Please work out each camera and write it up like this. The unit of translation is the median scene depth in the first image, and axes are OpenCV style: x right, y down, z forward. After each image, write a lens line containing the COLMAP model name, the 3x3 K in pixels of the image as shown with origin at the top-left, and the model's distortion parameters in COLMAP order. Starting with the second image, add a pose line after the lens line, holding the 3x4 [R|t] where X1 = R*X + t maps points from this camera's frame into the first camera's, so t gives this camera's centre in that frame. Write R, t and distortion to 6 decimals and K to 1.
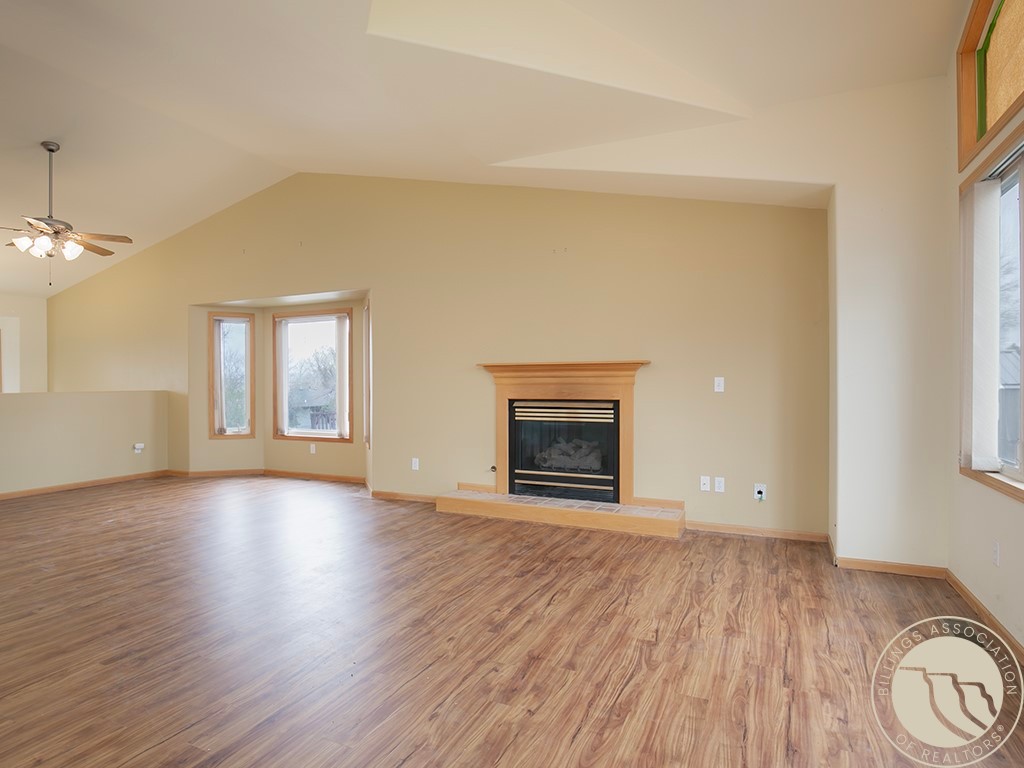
lens RADIAL K [[560.5, 0, 532.6], [0, 560.5, 400.2], [0, 0, 1]] dist [-0.024932, 0.002475]
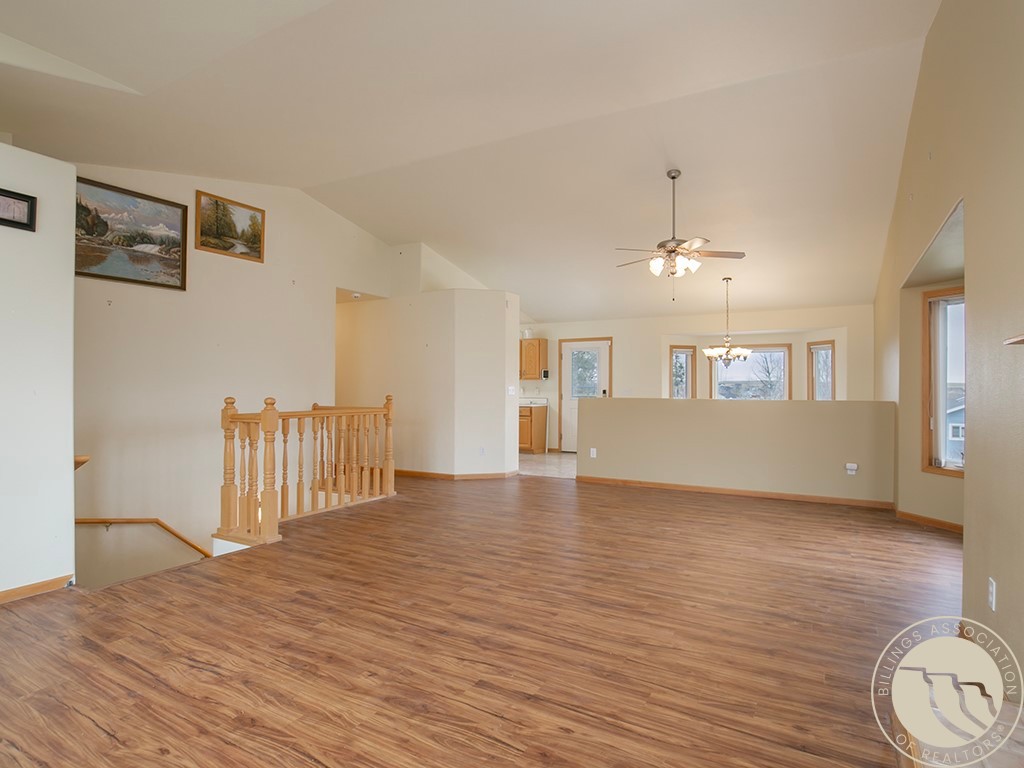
lens RADIAL K [[560.5, 0, 498.7], [0, 560.5, 385.3], [0, 0, 1]] dist [-0.024932, 0.002475]
pose [[-0.121688, -0.006758, -0.992545, 0.249825], [-0.037219, 0.999305, -0.002241, -0.023574], [0.991870, 0.036669, -0.121854, 0.754234]]
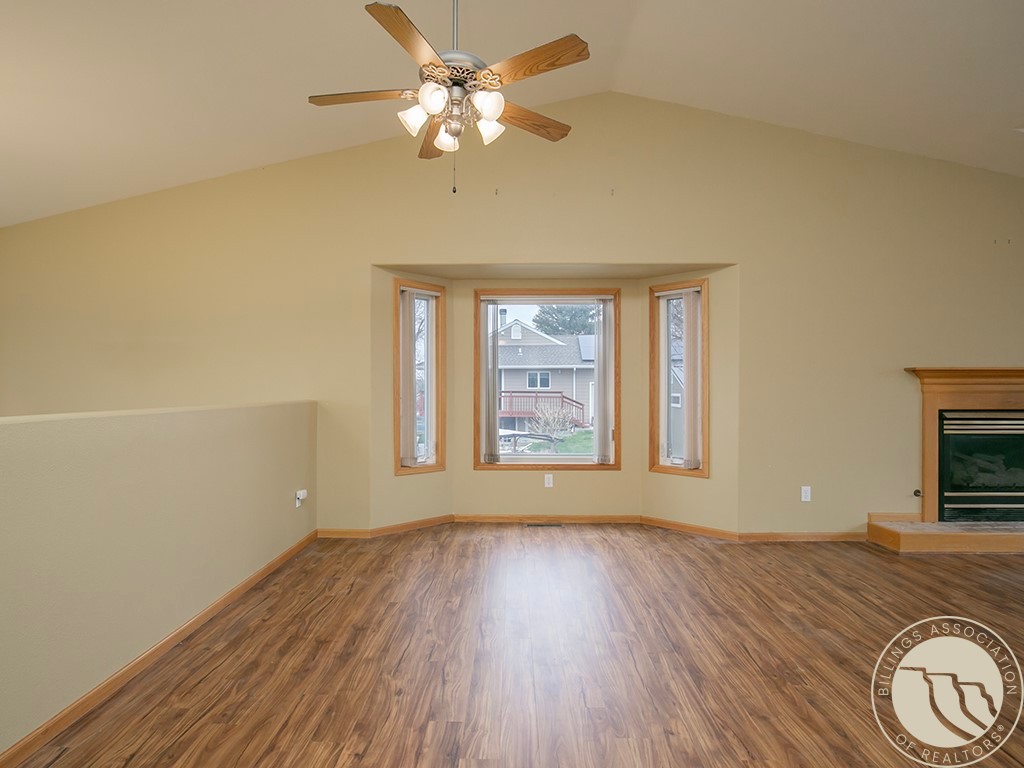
lens RADIAL K [[560.5, 0, 499.6], [0, 560.5, 384.8], [0, 0, 1]] dist [-0.024932, 0.002475]
pose [[0.922046, 0.007613, 0.387006, -0.990148], [0.006632, 0.999349, -0.035459, -0.014488], [-0.387024, 0.035261, 0.921395, 0.488888]]
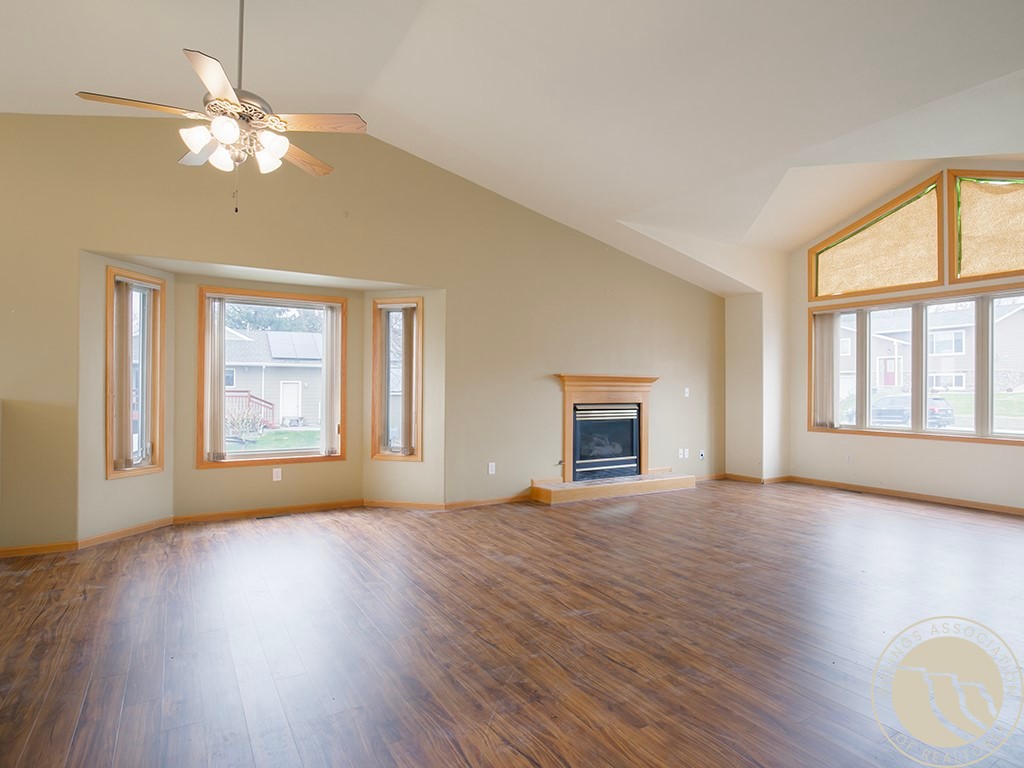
lens RADIAL K [[560.5, 0, 517.1], [0, 560.5, 389.5], [0, 0, 1]] dist [-0.024932, 0.002475]
pose [[0.562717, 0.007430, 0.826616, -1.131426], [0.015573, 0.999687, -0.019588, -0.010620], [-0.826503, 0.023895, 0.562425, 0.417540]]
